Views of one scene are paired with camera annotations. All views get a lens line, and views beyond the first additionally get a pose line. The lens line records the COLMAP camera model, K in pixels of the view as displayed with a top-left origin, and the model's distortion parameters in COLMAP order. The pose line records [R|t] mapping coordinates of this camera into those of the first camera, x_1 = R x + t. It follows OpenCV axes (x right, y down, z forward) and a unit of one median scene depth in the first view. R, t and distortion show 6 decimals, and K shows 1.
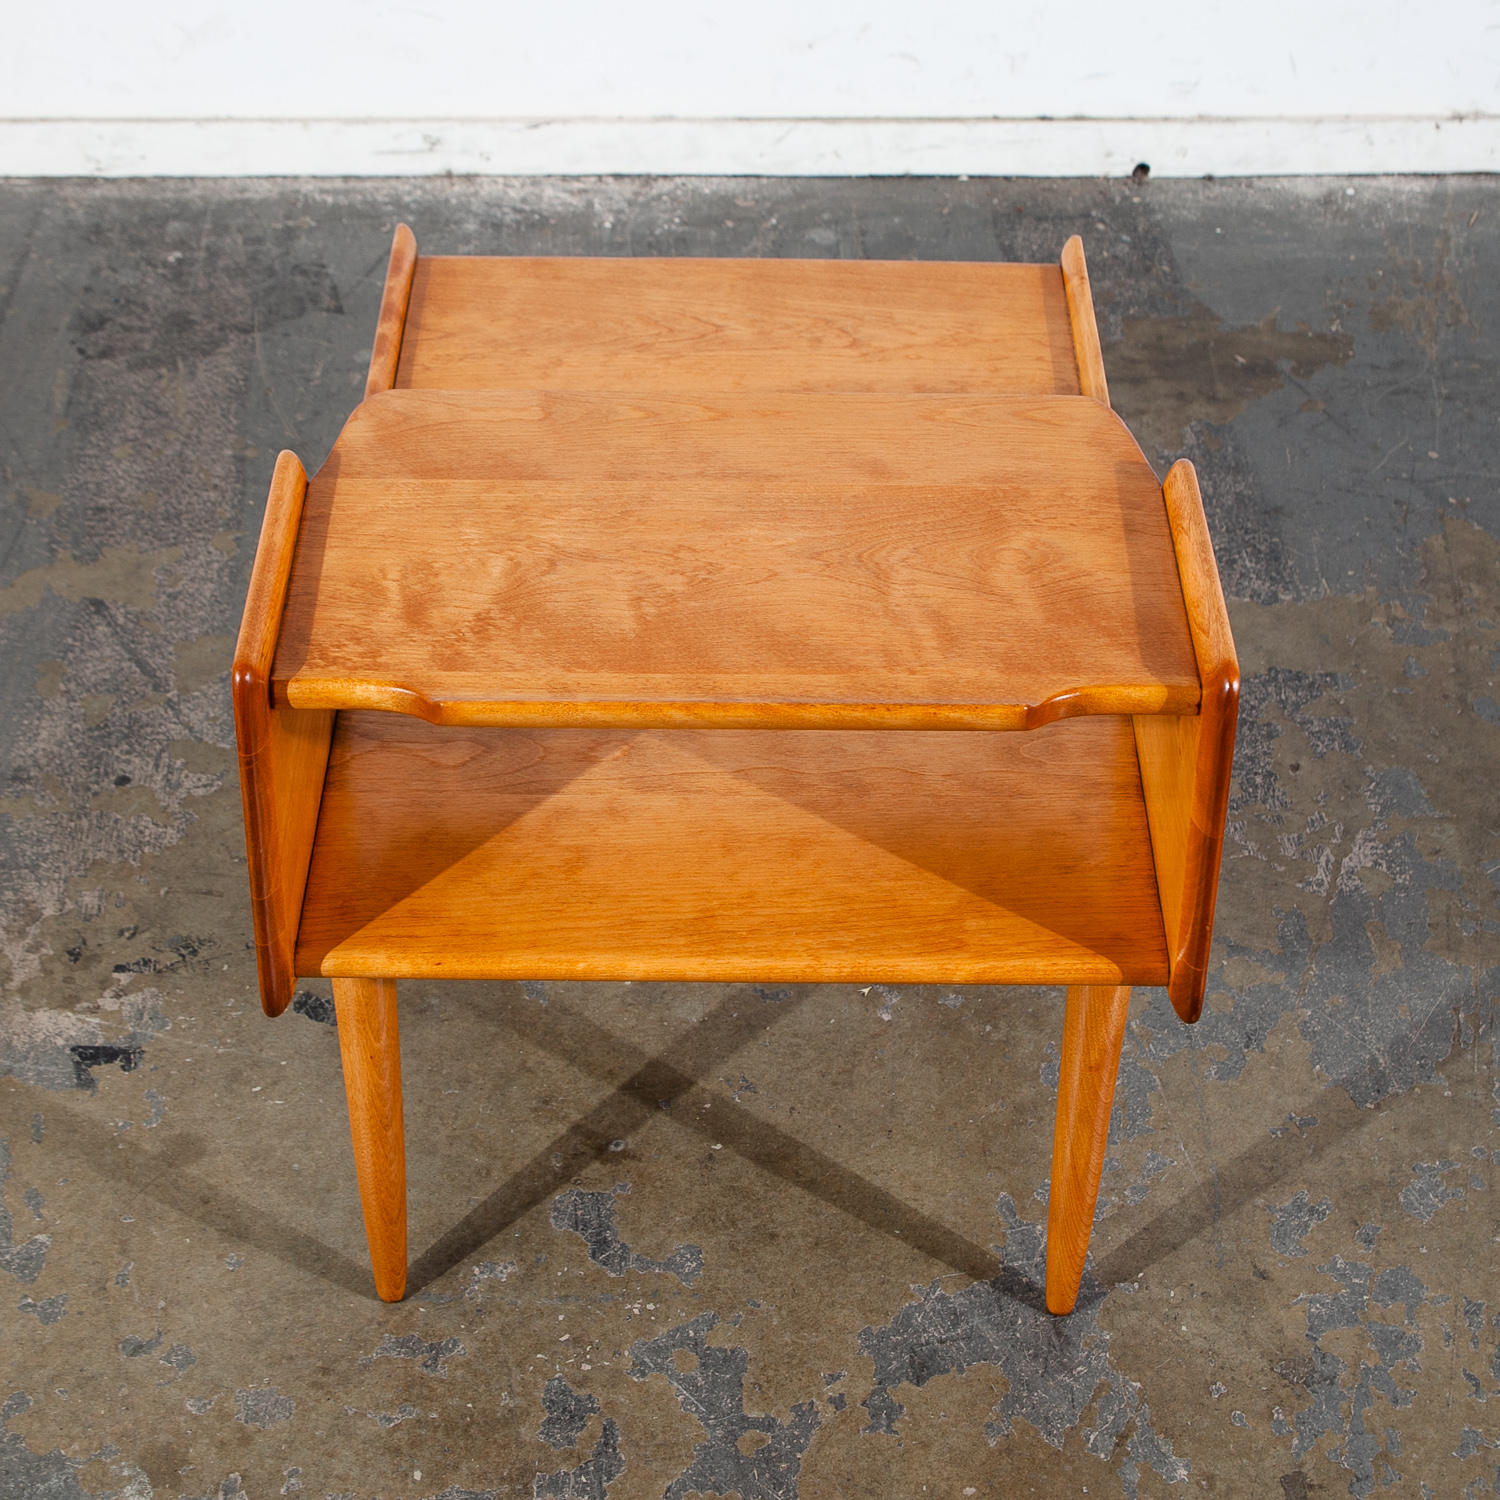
lens RADIAL K [[2805.9, 0, 750.0], [0, 2805.9, 750.0], [0, 0, 1]] dist [0.004101, 0.064965]
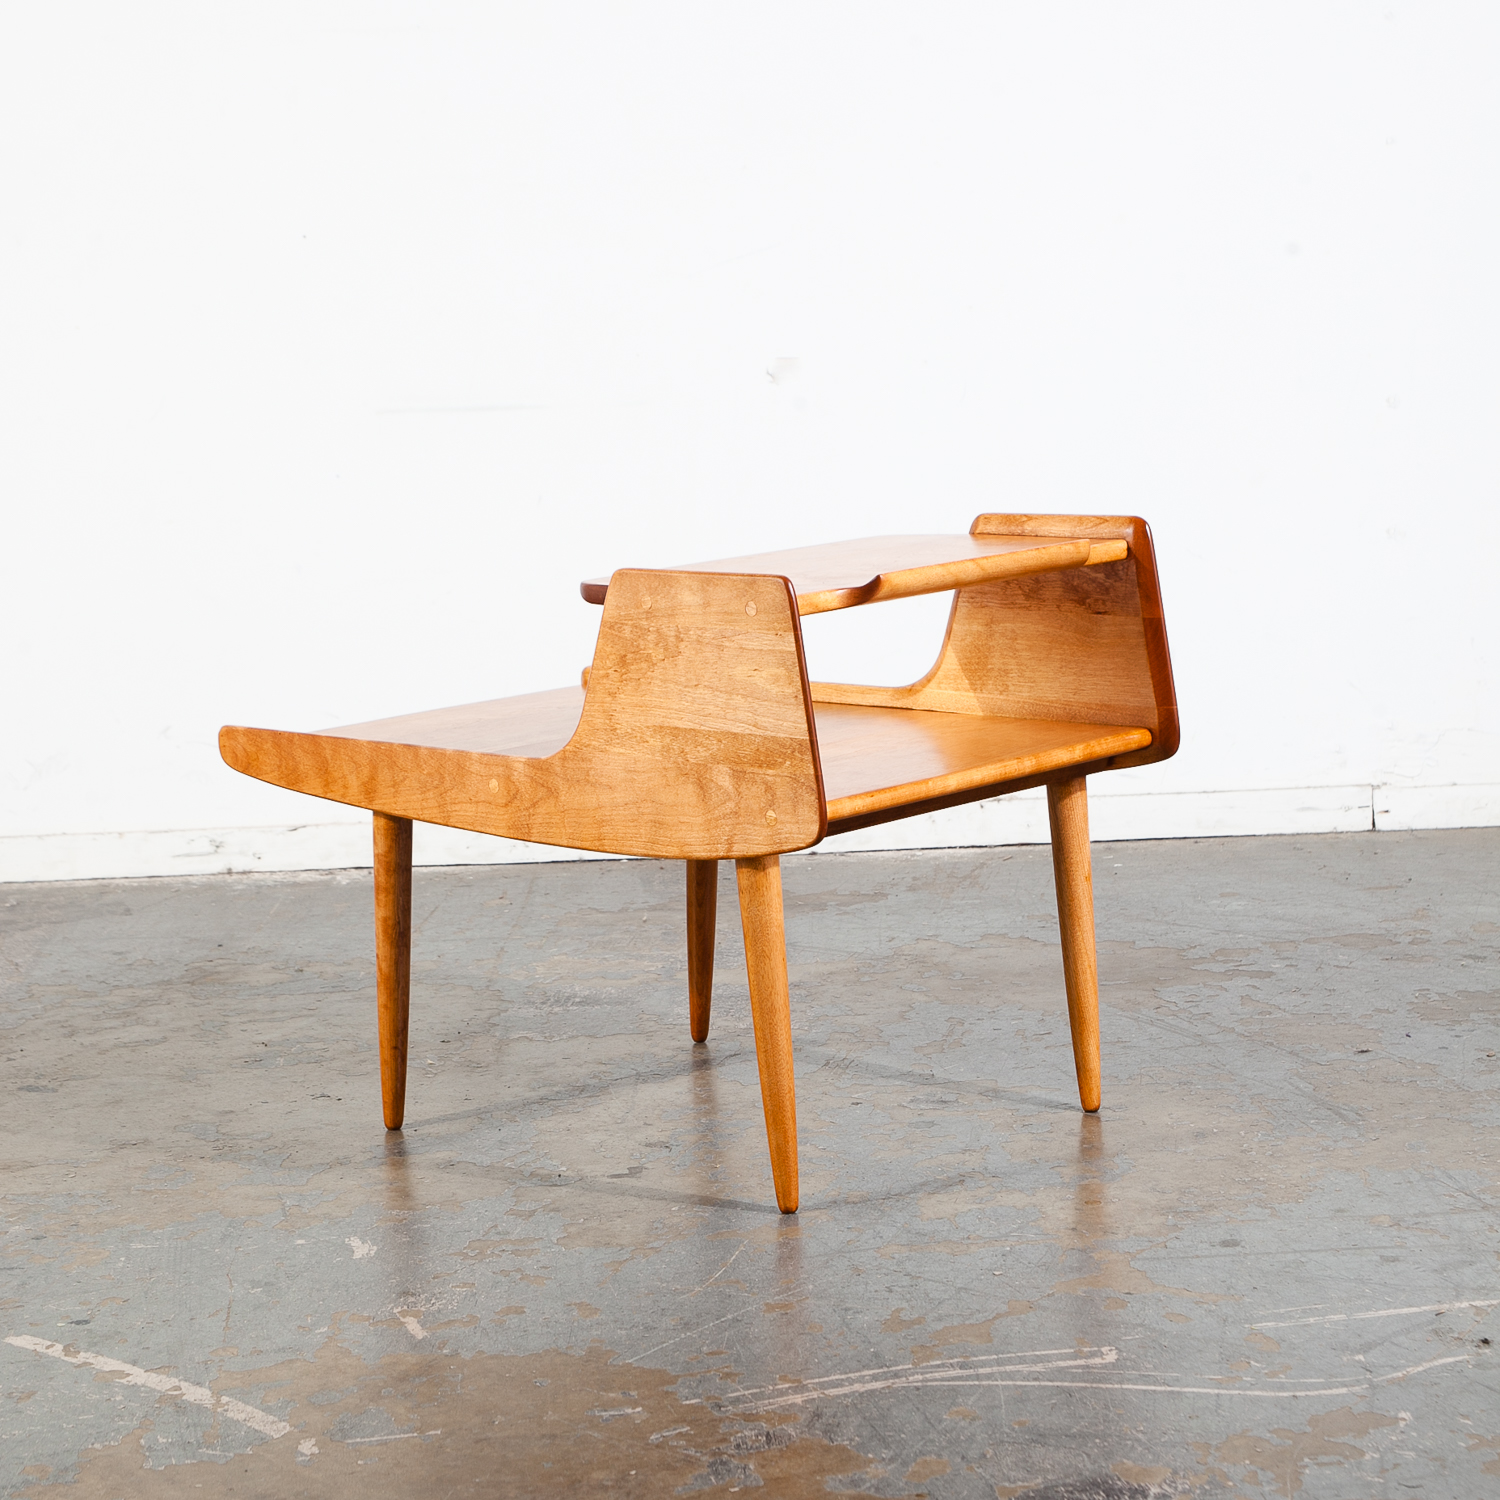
lens RADIAL K [[3643.4, 0, 750.0], [0, 3643.4, 750.0], [0, 0, 1]] dist [0.141857, 0.482922]
pose [[0.998145, -0.049049, -0.036064, 0.201620], [0.022361, 0.846341, -0.532171, 0.667166], [0.056625, 0.530378, 0.845868, -0.463952]]
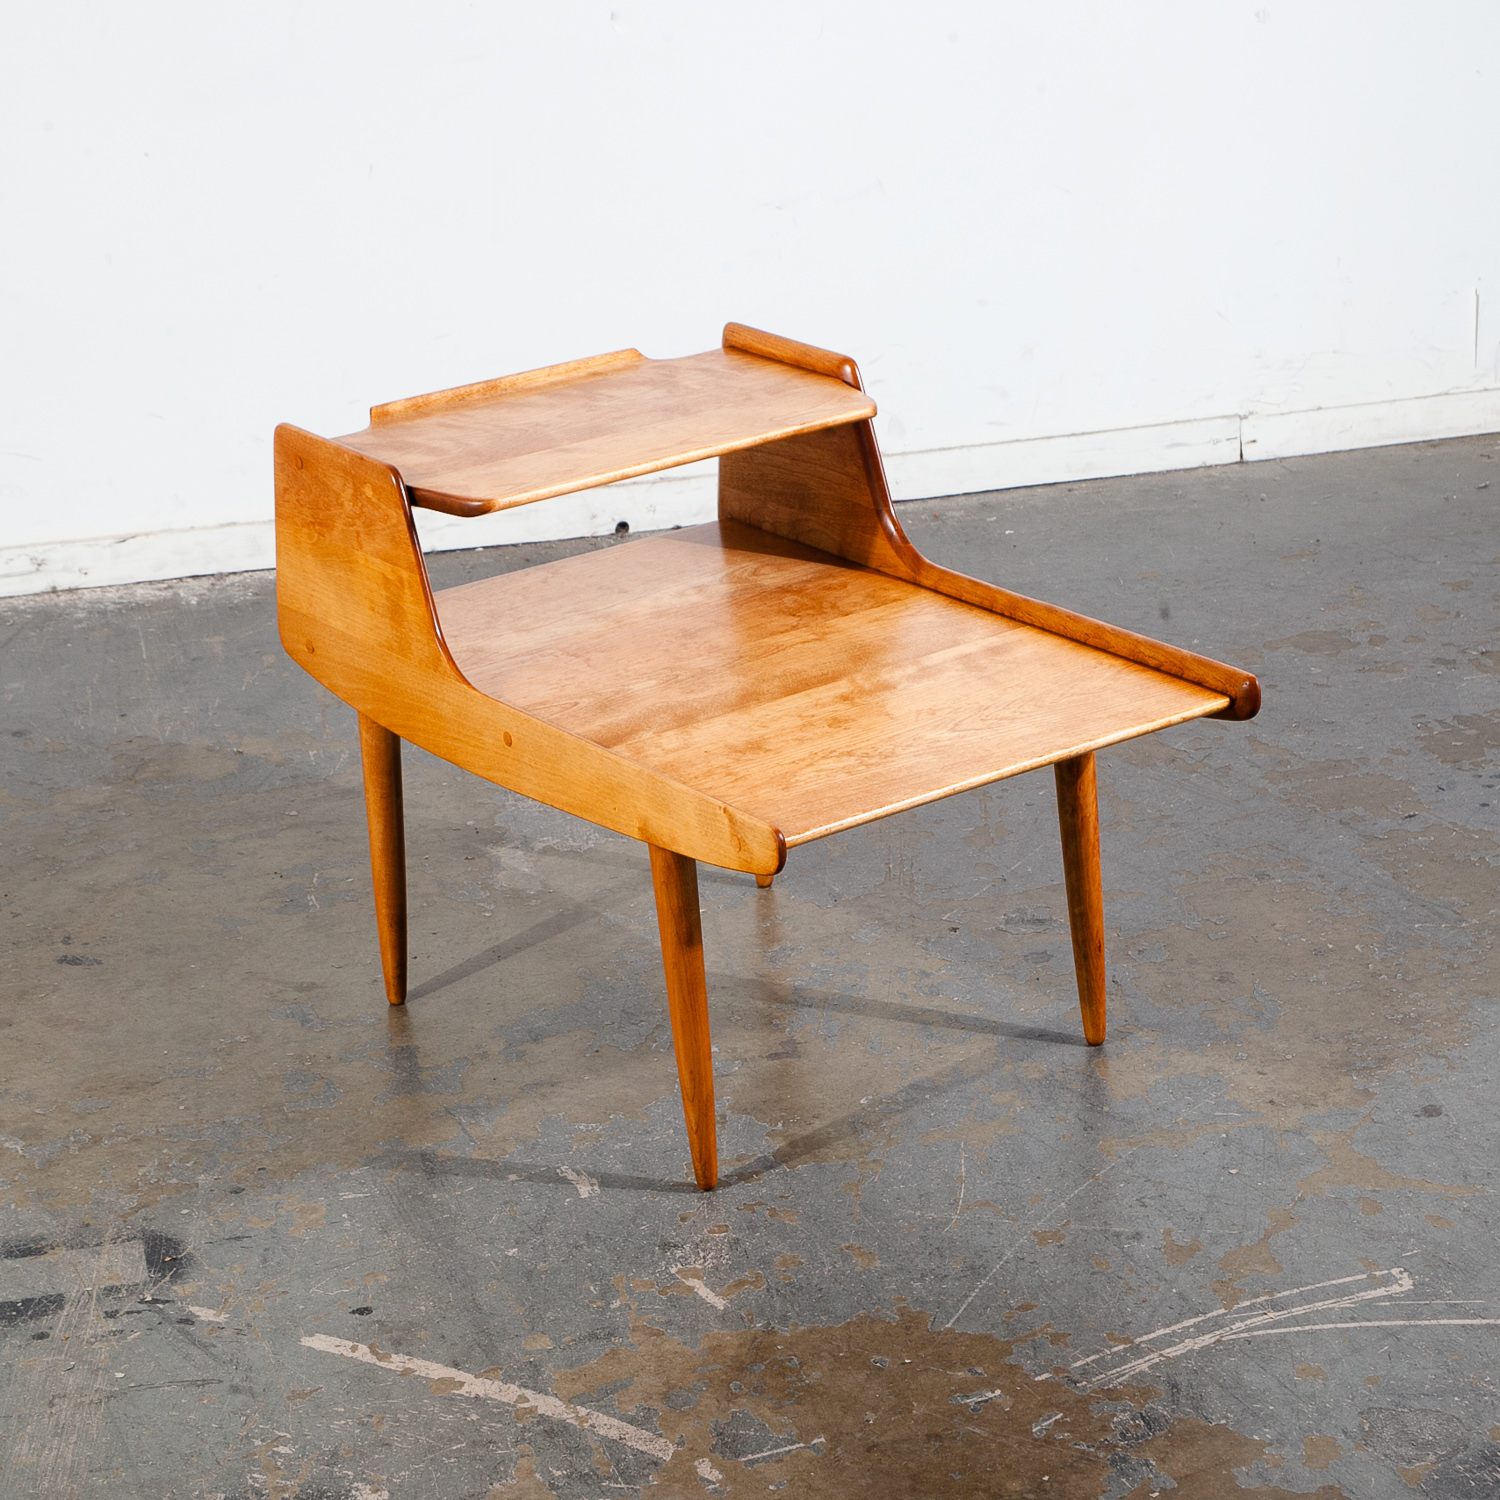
lens RADIAL K [[4100.7, 0, 753.3], [0, 4100.7, 781.7], [0, 0, 1]] dist [0.160110, 0.604246]
pose [[0.983036, -0.122441, 0.136559, -0.064659], [0.161610, 0.930315, -0.329234, 0.508886], [-0.086731, 0.345718, 0.934321, -0.660272]]
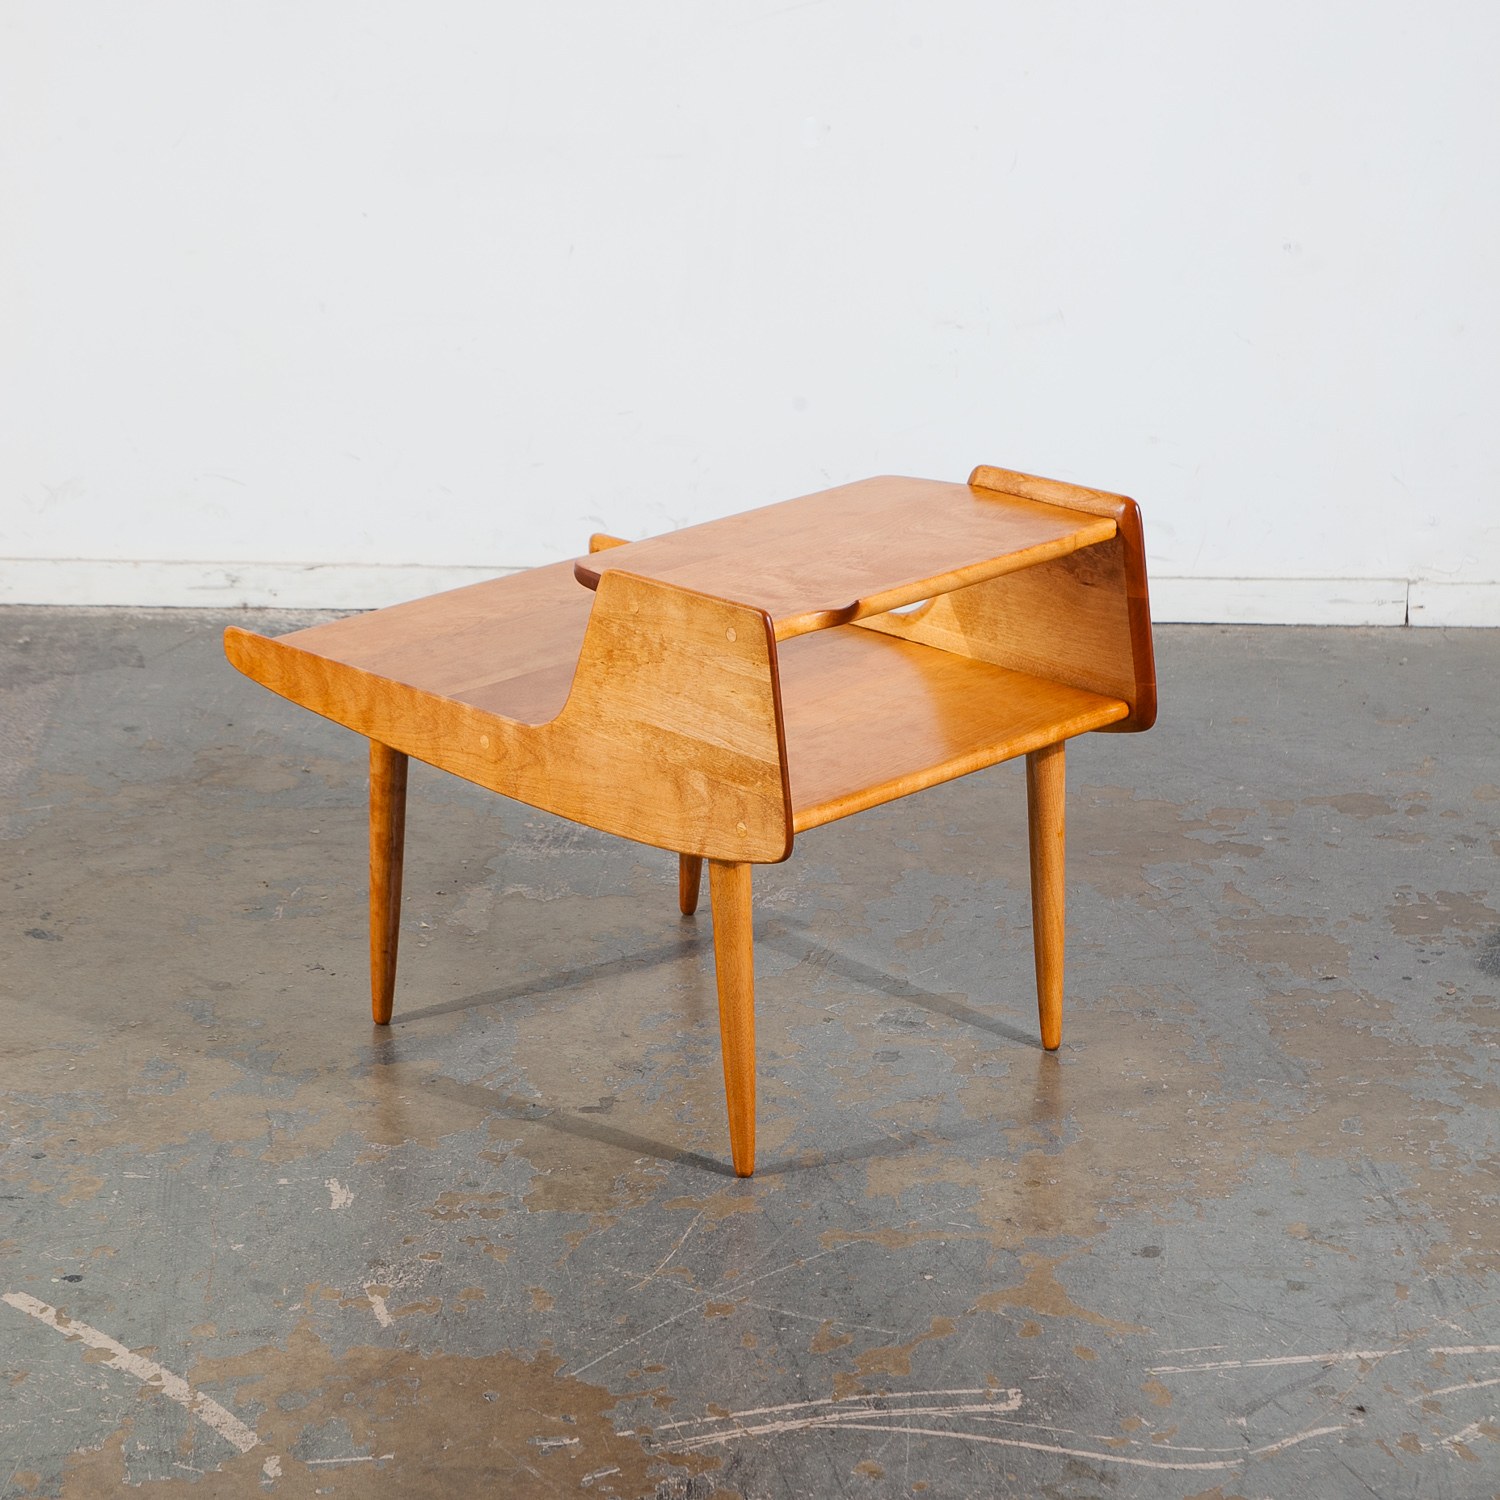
lens RADIAL K [[4063.8, 0, 750.0], [0, 4063.8, 750.0], [0, 0, 1]] dist [0.221479, 0.650584]
pose [[0.997763, 0.011644, -0.065830, 0.253307], [-0.035337, 0.927764, -0.371491, 0.554578], [0.056749, 0.372986, 0.926100, -0.715804]]
